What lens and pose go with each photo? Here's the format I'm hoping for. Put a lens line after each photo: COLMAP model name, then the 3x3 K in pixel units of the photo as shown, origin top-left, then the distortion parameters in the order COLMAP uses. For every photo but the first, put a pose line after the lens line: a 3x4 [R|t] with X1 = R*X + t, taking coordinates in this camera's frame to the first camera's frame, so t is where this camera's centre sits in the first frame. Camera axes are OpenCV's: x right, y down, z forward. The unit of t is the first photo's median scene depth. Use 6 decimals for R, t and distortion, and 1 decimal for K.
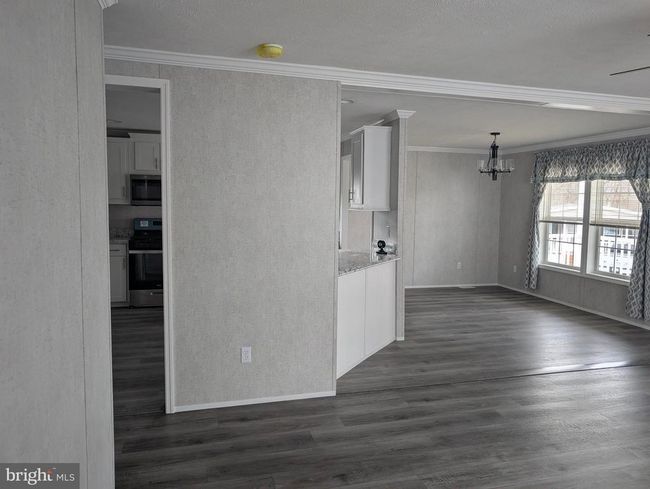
lens RADIAL K [[456.2, 0, 324.1], [0, 456.2, 232.5], [0, 0, 1]] dist [0.023505, -0.009099]
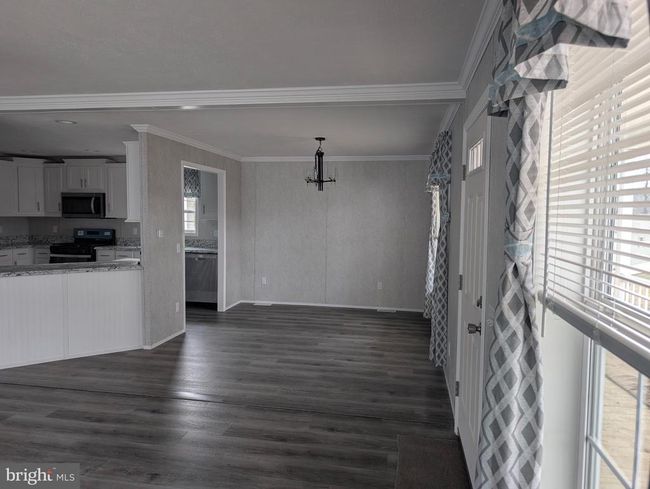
lens RADIAL K [[456.2, 0, 327.2], [0, 456.2, 243.1], [0, 0, 1]] dist [0.023505, -0.009099]
pose [[0.901996, 0.025445, -0.430993, 0.757835], [-0.030683, 0.999516, -0.005205, -0.006431], [0.430652, 0.017919, 0.902340, 0.192661]]
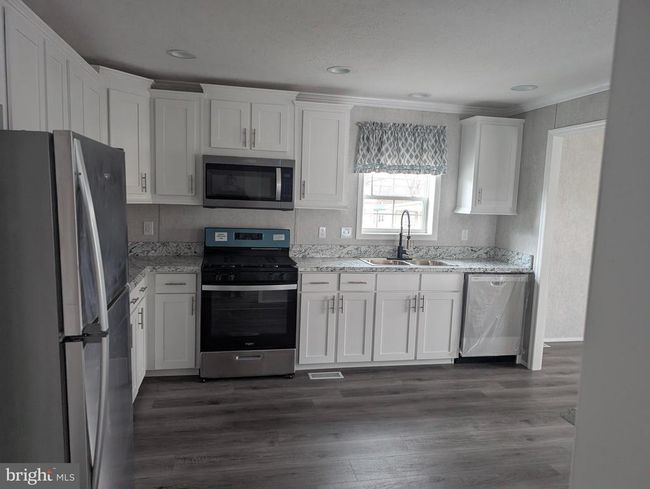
lens RADIAL K [[456.2, 0, 326.9], [0, 456.2, 246.8], [0, 0, 1]] dist [0.023505, -0.009099]
pose [[0.998230, 0.027752, -0.052592, -0.228598], [-0.025862, 0.999007, 0.036273, -0.033185], [0.053546, -0.034849, 0.997957, 0.412607]]
